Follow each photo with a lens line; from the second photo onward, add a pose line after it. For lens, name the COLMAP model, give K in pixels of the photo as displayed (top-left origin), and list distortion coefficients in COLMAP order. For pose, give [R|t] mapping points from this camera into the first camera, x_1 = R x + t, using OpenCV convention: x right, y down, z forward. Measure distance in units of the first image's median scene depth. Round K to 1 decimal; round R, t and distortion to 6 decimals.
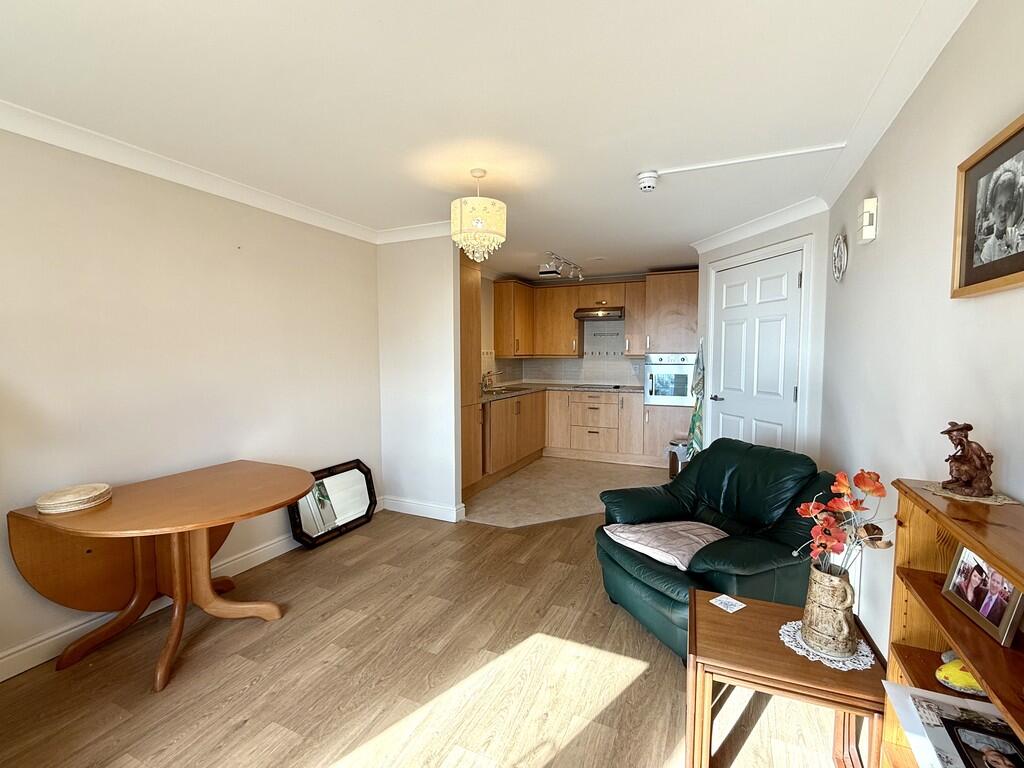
lens RADIAL K [[470.3, 0, 512.0], [0, 470.3, 384.0], [0, 0, 1]] dist [-0.000012, -0.000205]
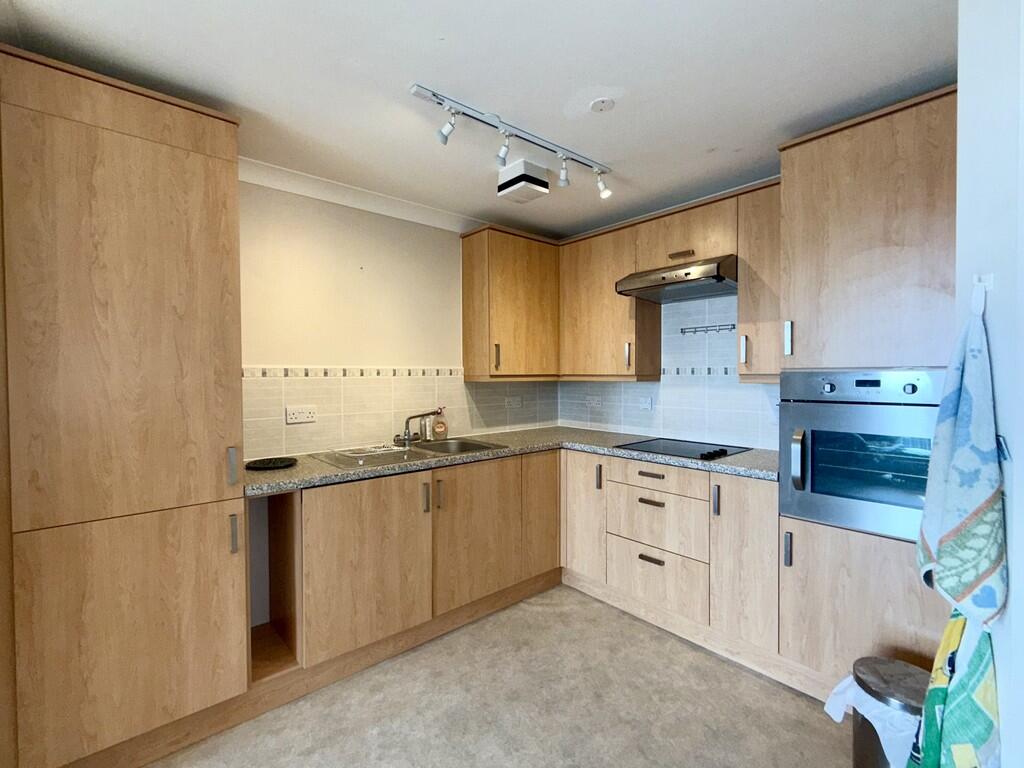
lens RADIAL K [[470.3, 0, 512.0], [0, 470.3, 384.0], [0, 0, 1]] dist [-0.000012, -0.000205]
pose [[0.914568, 0.004860, -0.404403, 0.226126], [-0.023395, 0.998889, -0.040902, -0.032549], [0.403755, 0.046869, 0.913666, 0.555833]]
